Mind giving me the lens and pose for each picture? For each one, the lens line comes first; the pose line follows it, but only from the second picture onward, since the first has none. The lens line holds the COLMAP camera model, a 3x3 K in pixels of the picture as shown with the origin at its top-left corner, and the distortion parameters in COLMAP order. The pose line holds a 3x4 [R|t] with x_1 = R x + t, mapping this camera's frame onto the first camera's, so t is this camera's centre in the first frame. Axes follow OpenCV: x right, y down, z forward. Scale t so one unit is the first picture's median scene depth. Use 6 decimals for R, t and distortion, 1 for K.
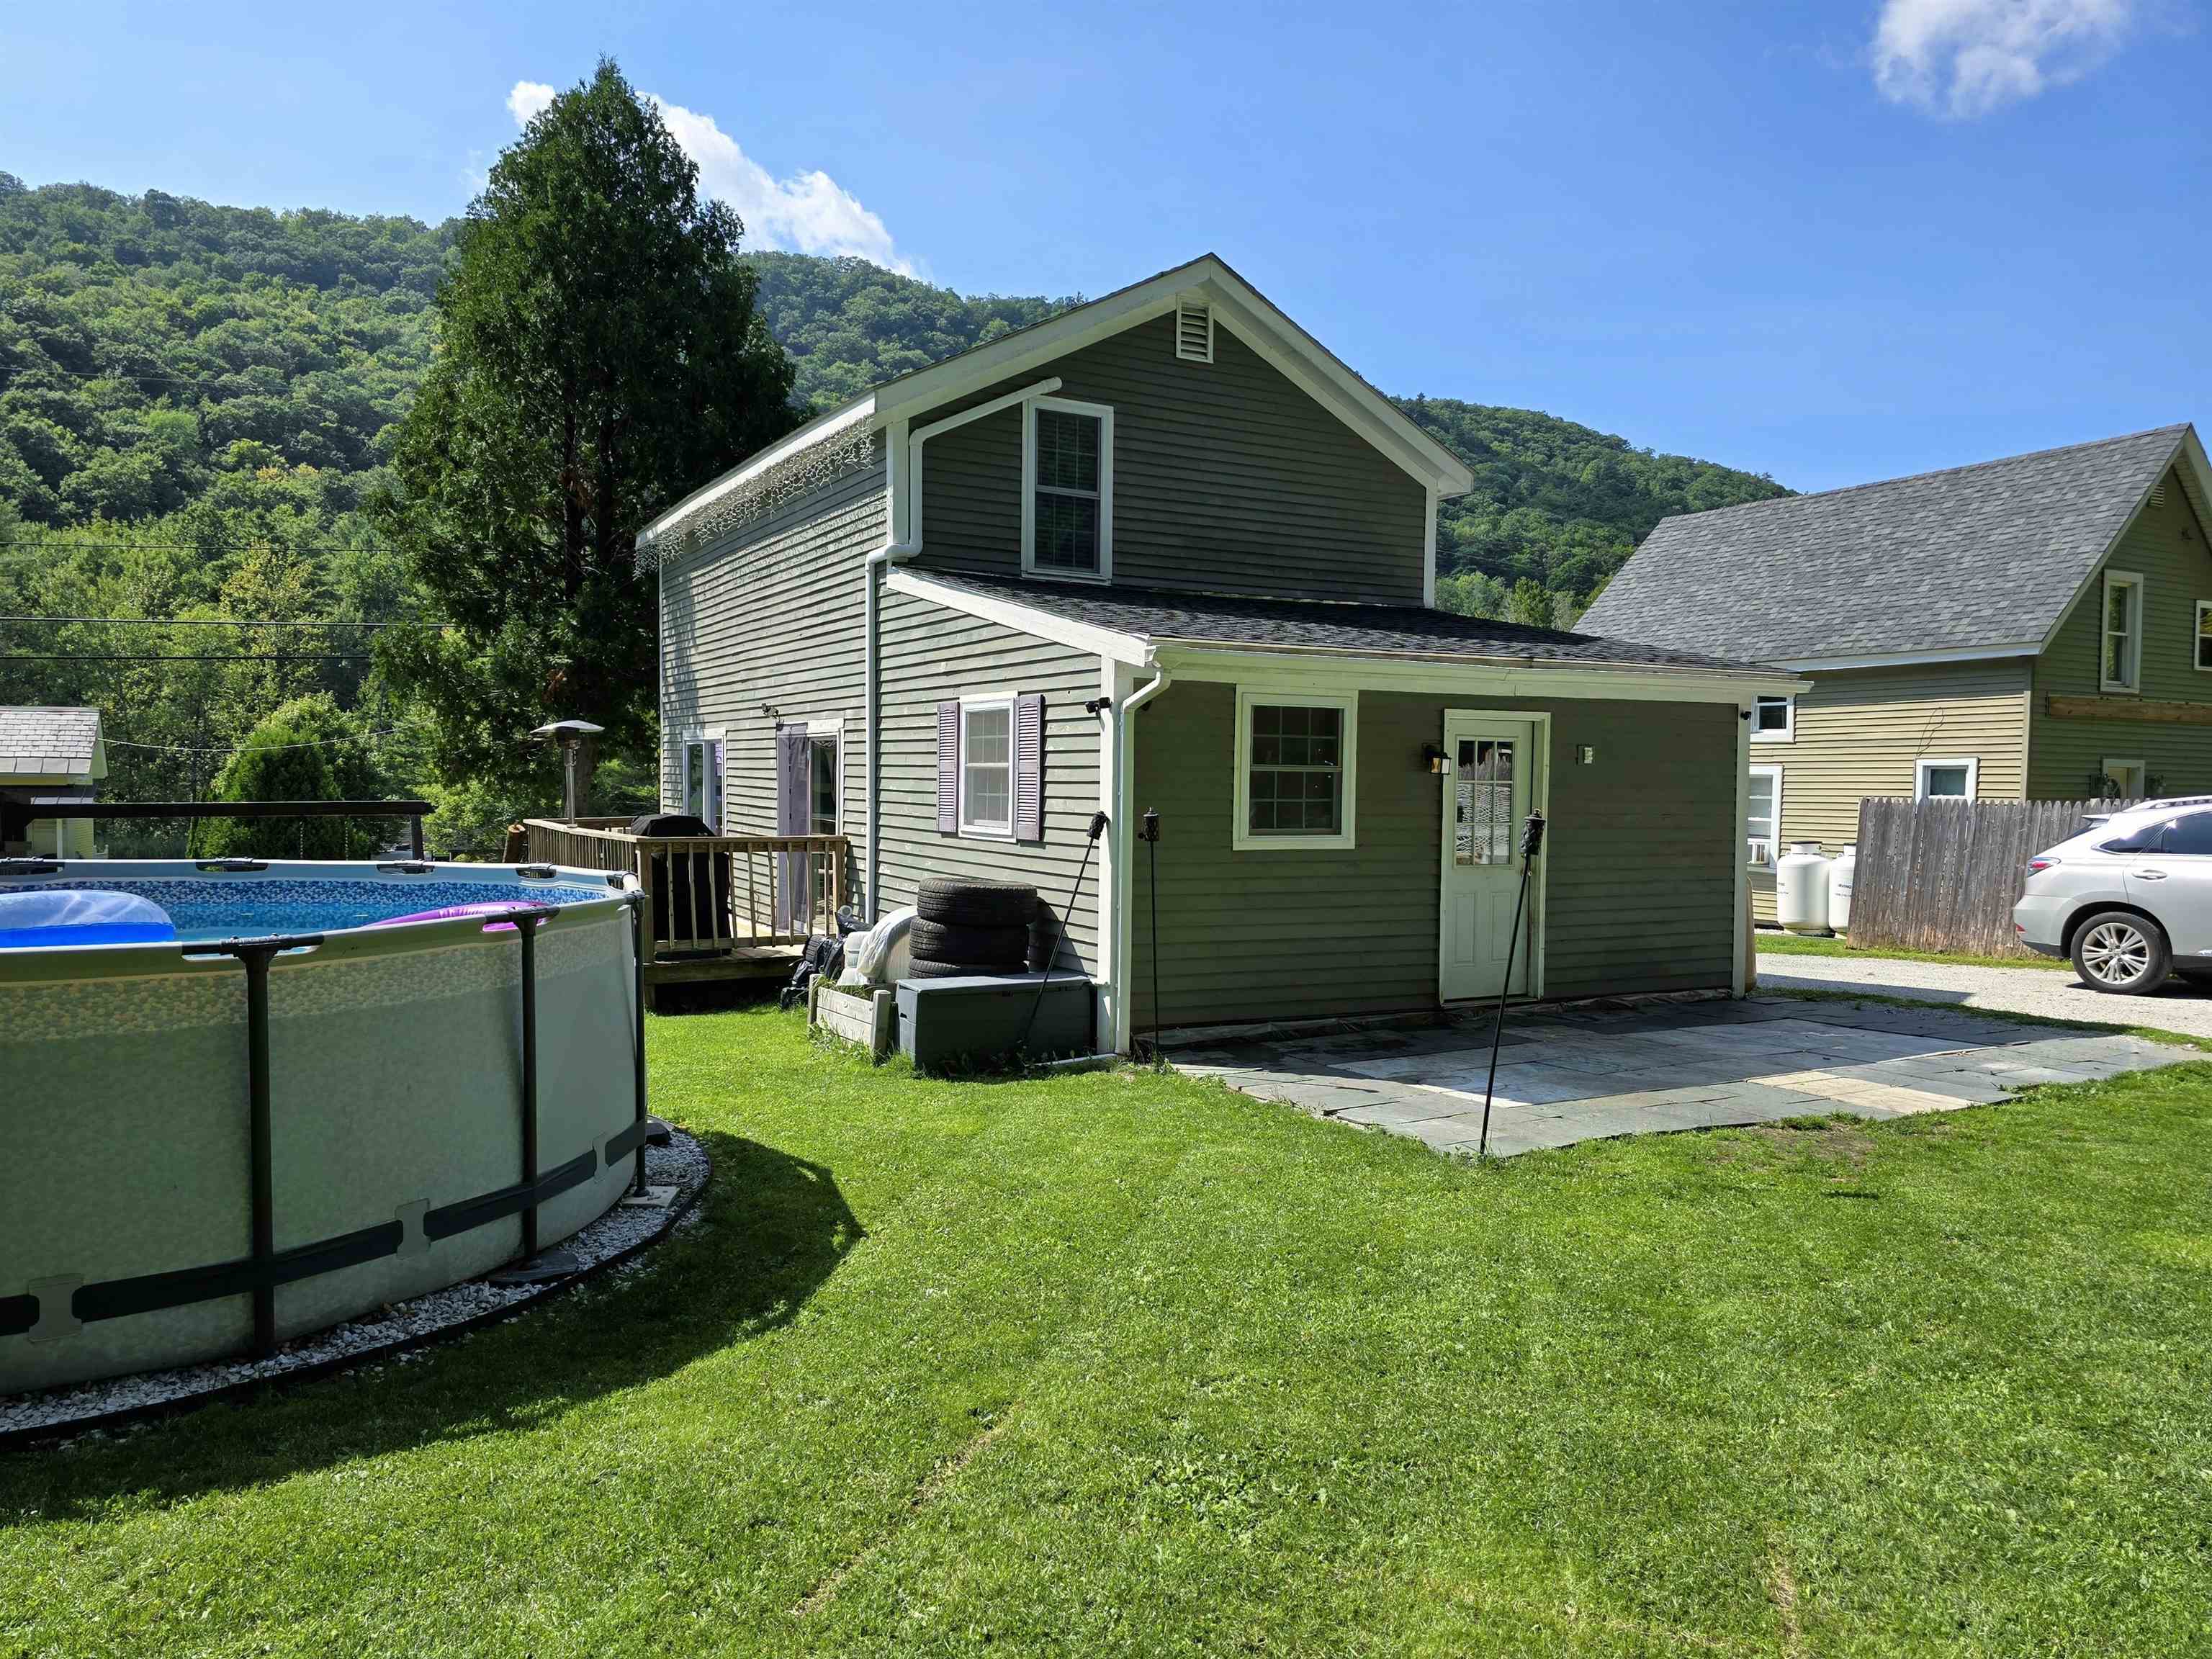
lens RADIAL K [[1488.6, 0, 1079.3], [0, 1488.6, 827.3], [0, 0, 1]] dist [0.055742, -0.048265]
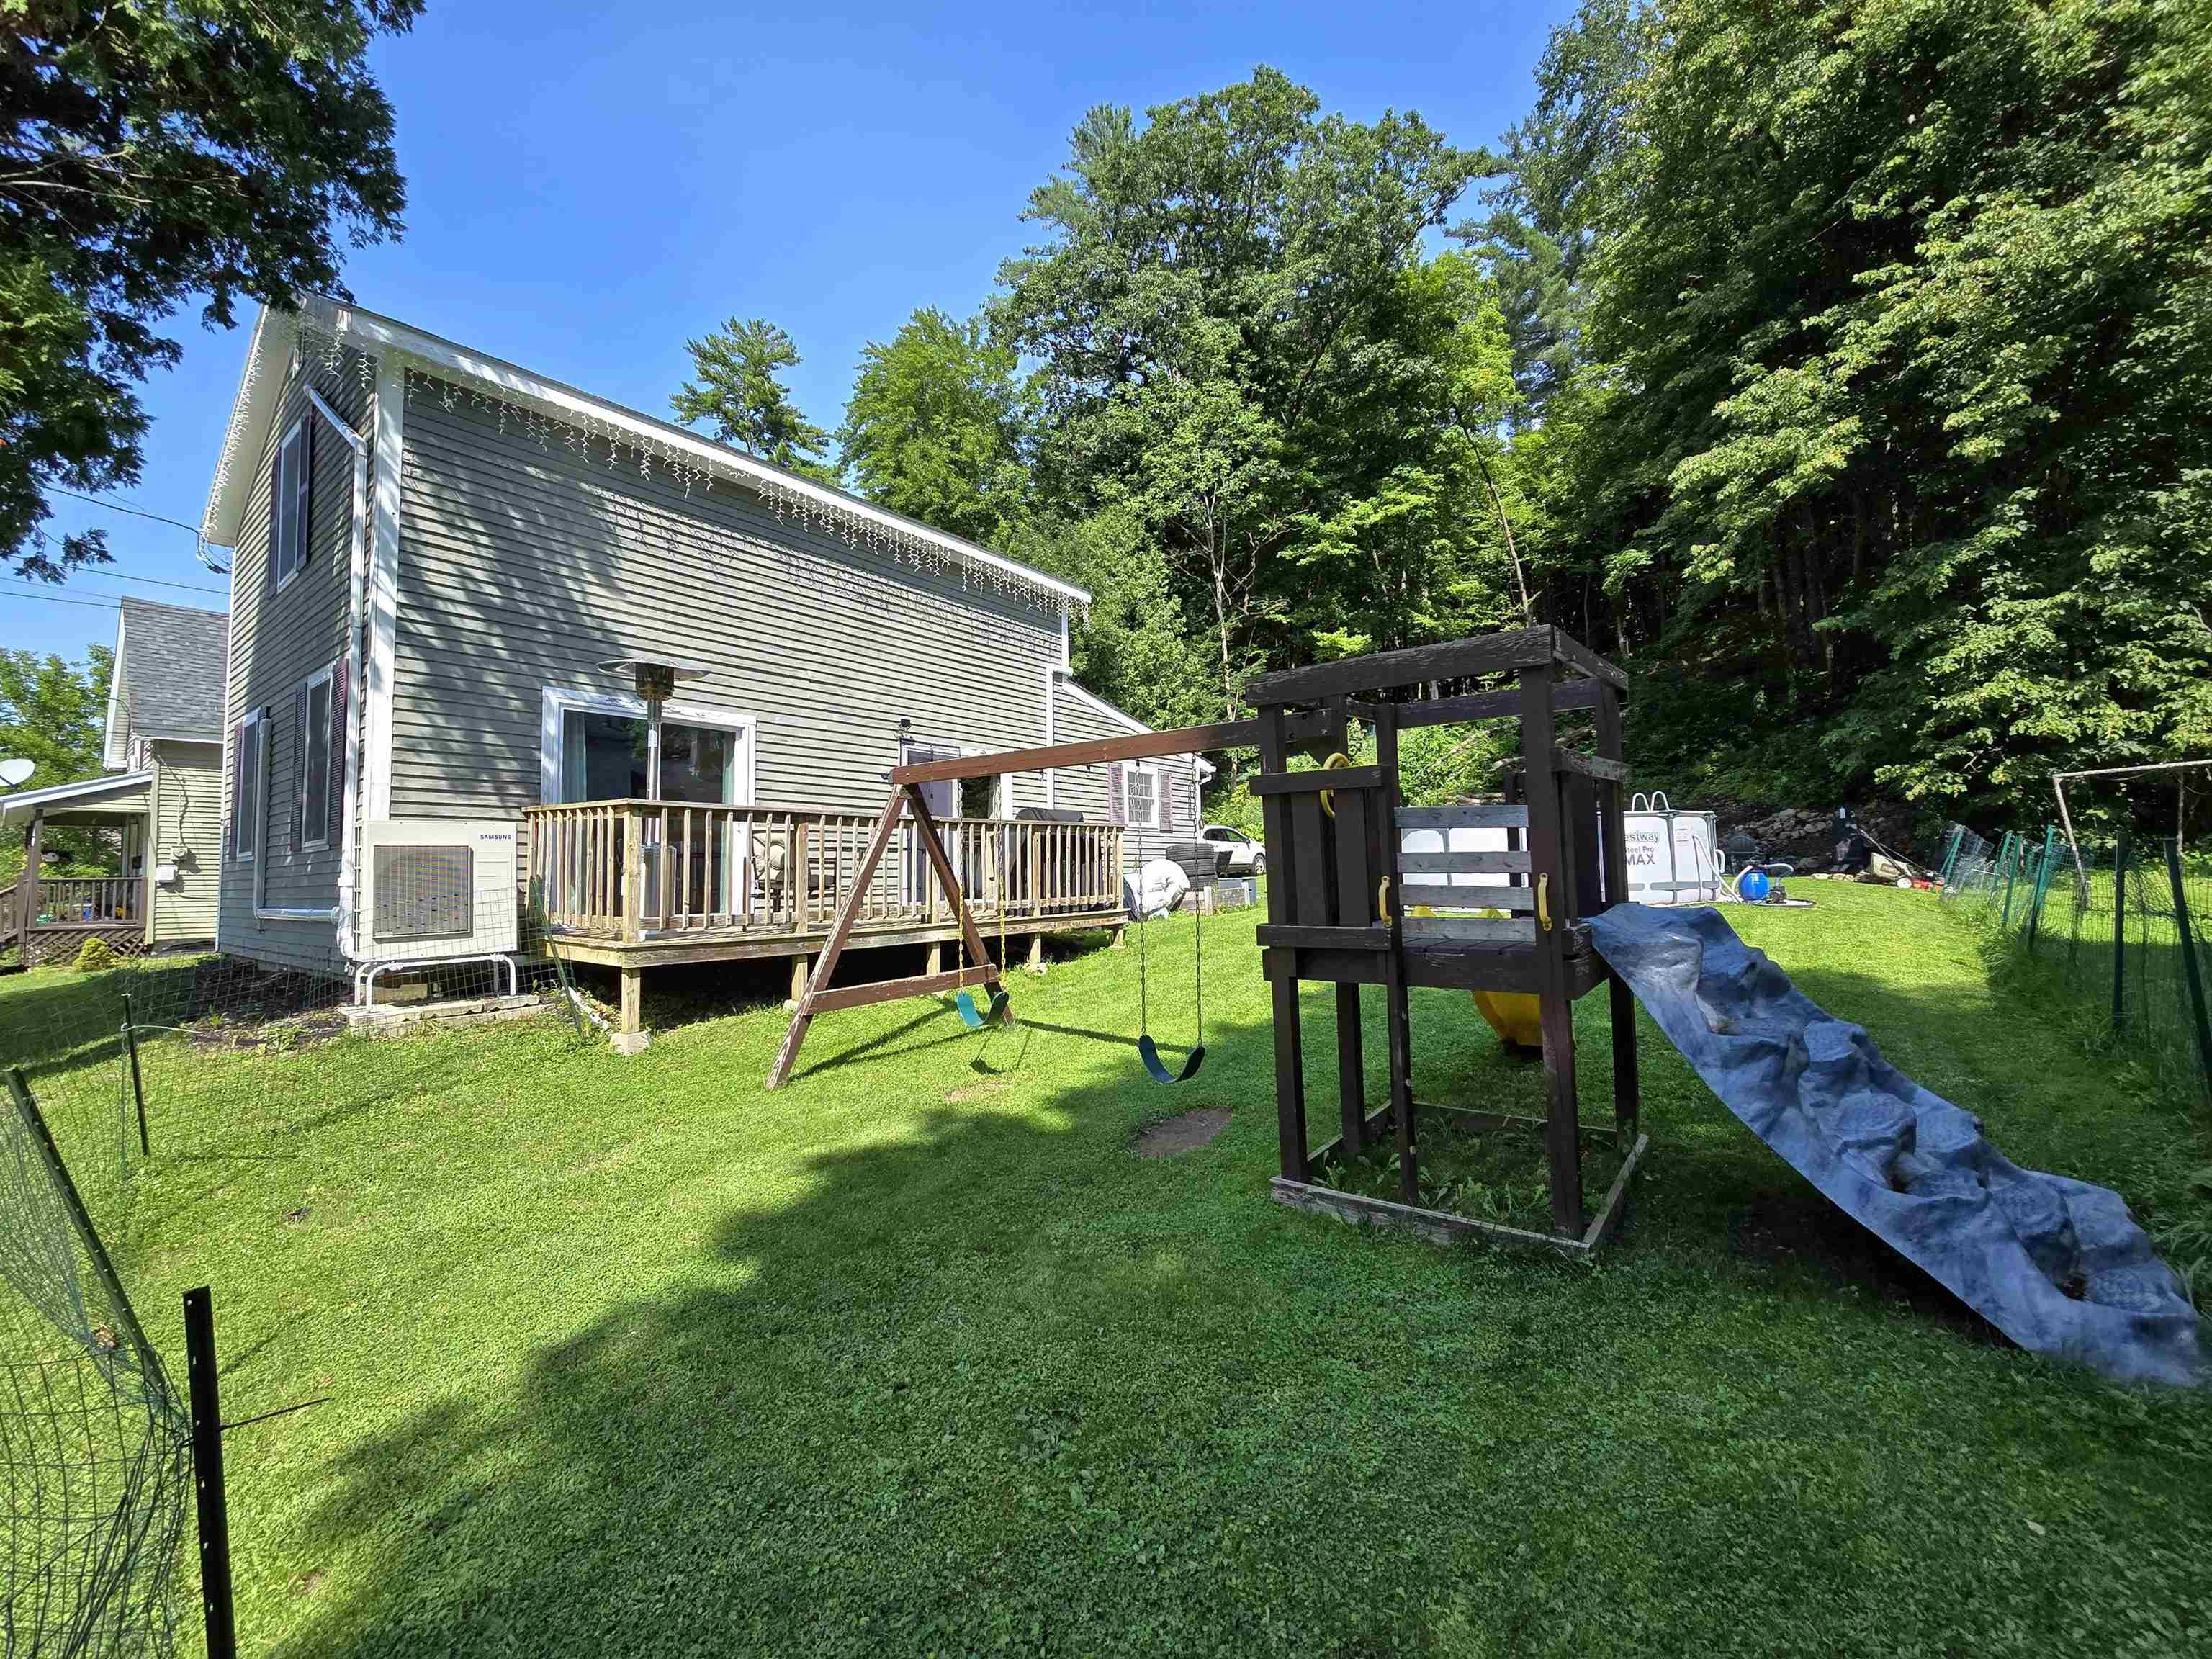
lens RADIAL K [[912.3, 0, 1098.7], [0, 912.3, 823.3], [0, 0, 1]] dist [-0.002963, 0.001077]
pose [[-0.406210, 0.050060, 0.912407, -0.901313], [0.043225, 0.998433, -0.035536, 0.030002], [-0.912757, 0.025004, -0.407737, 1.127279]]
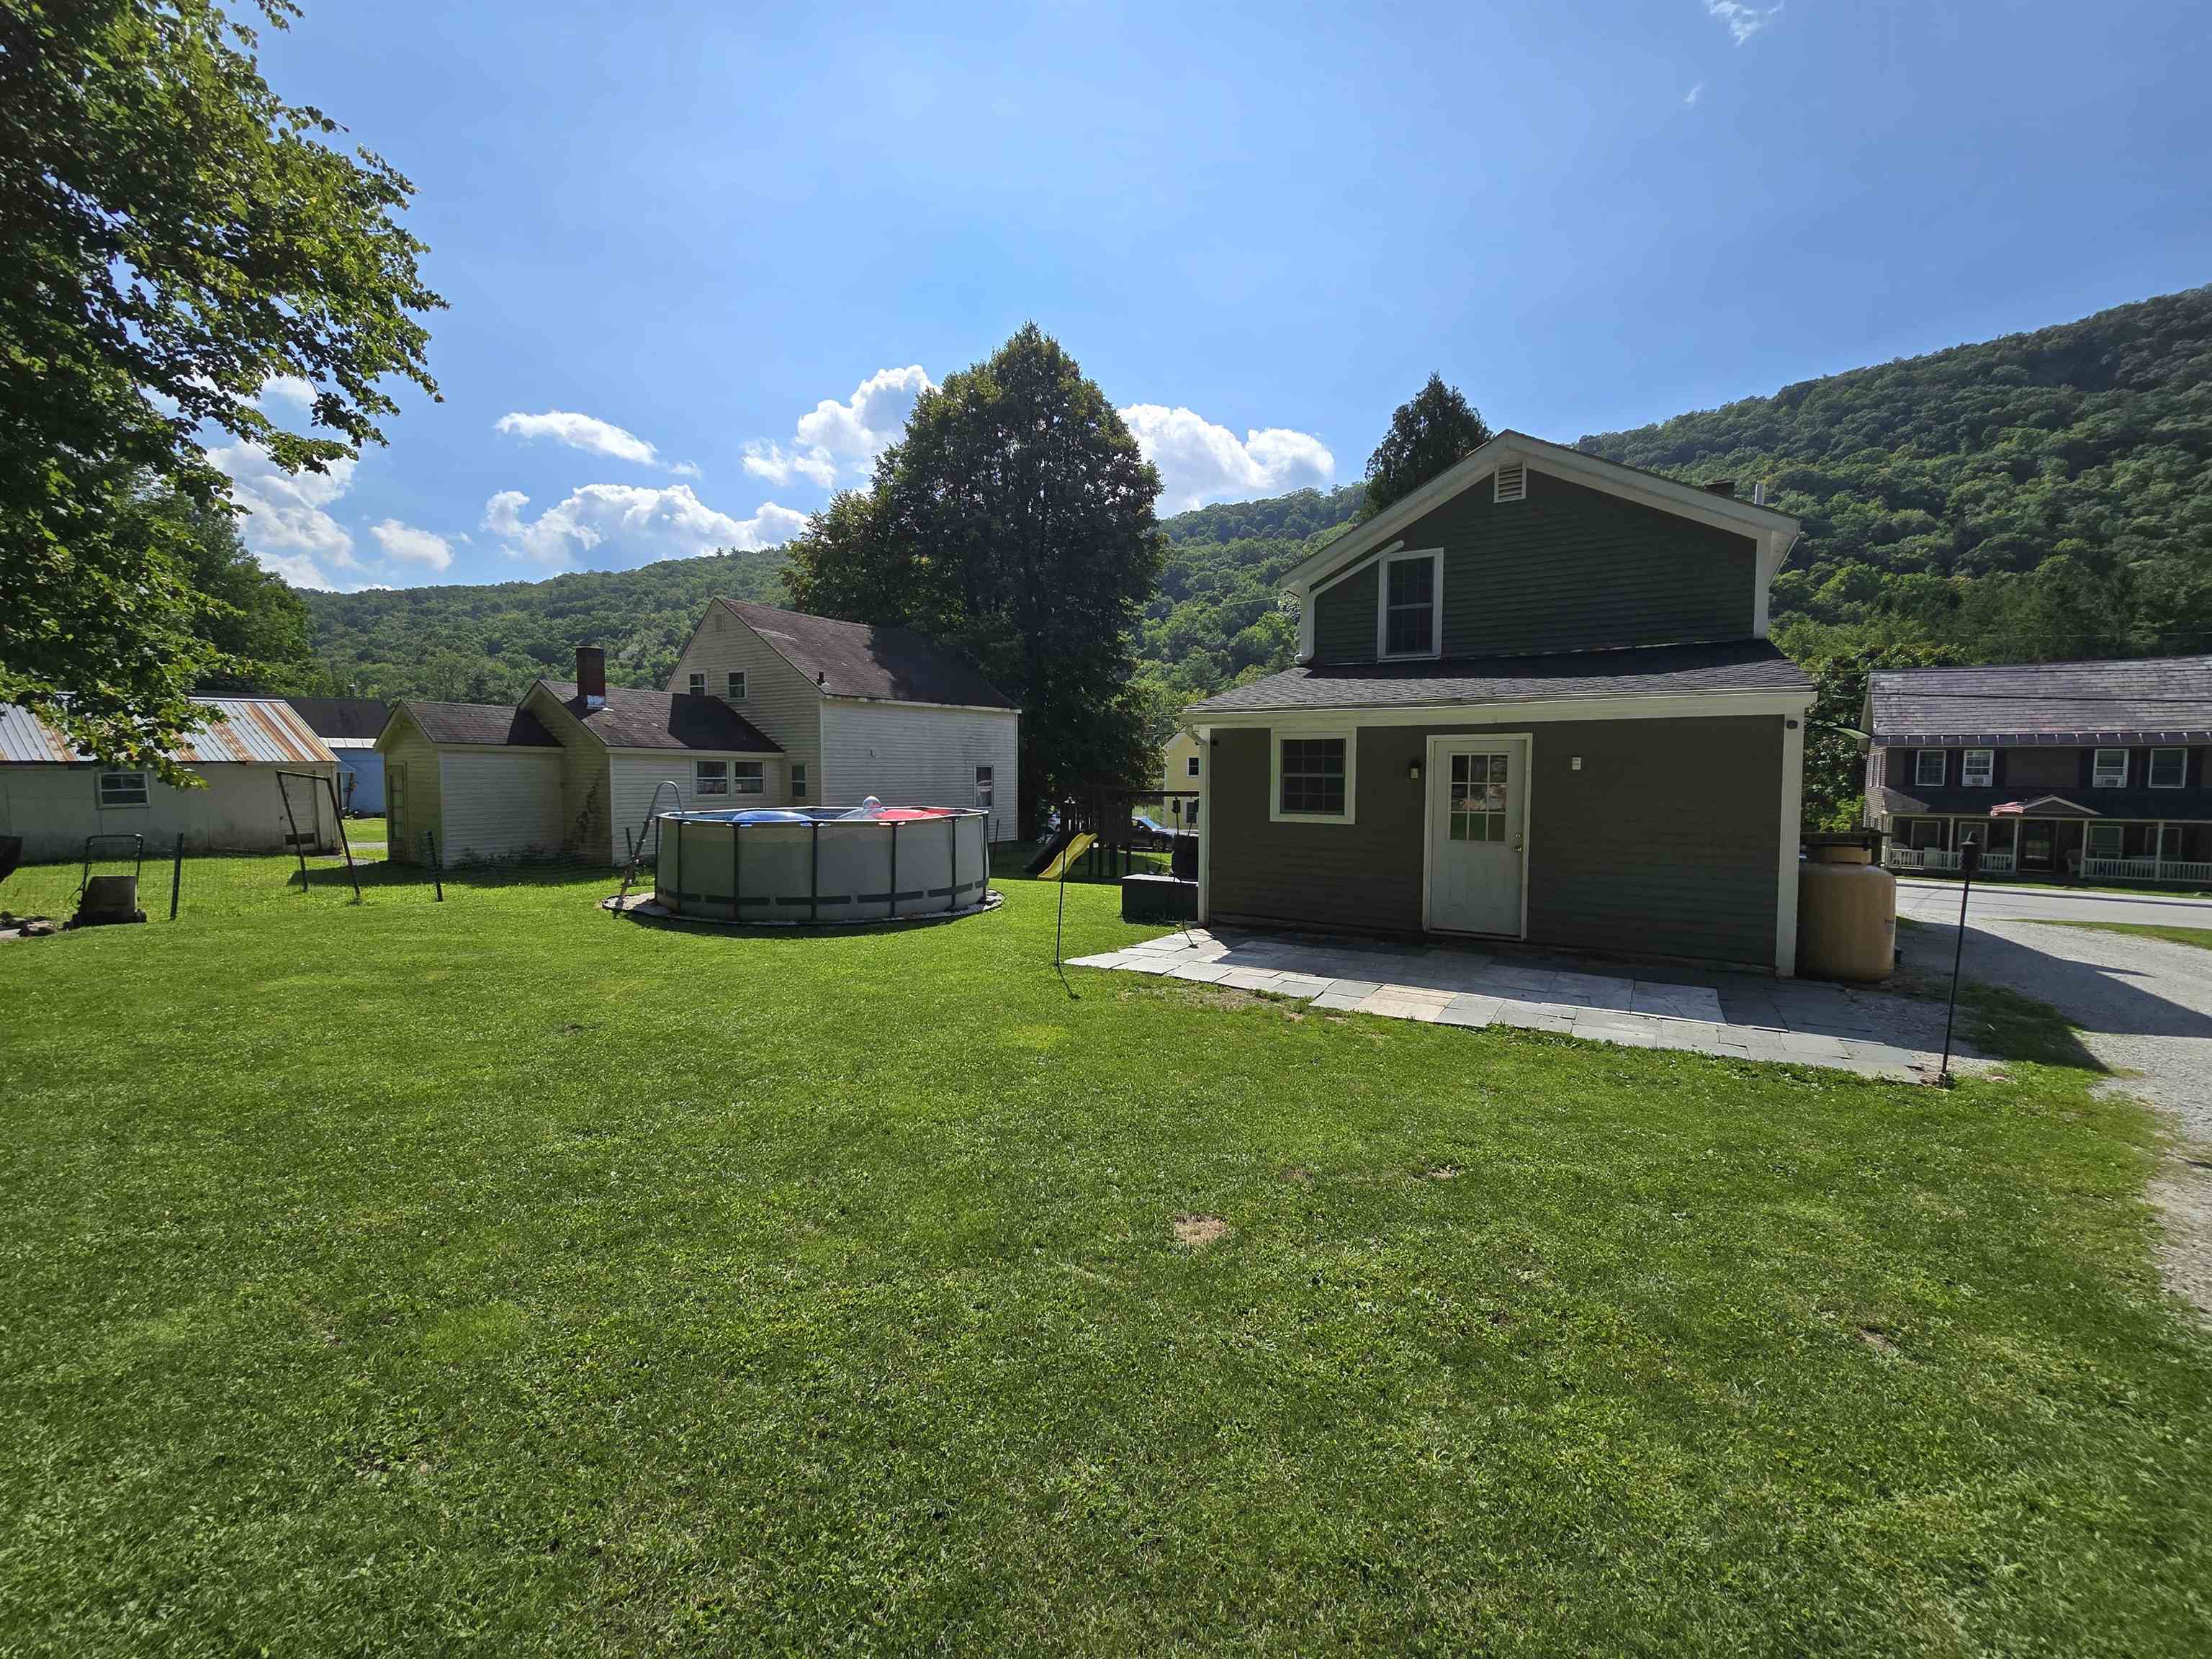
lens RADIAL K [[912.3, 0, 1096.6], [0, 912.3, 823.7], [0, 0, 1]] dist [-0.002963, 0.001077]
pose [[0.502359, 0.040626, -0.863704, 0.559861], [-0.026290, 0.999151, 0.031706, -0.006288], [0.864259, 0.006779, 0.503001, 0.154795]]
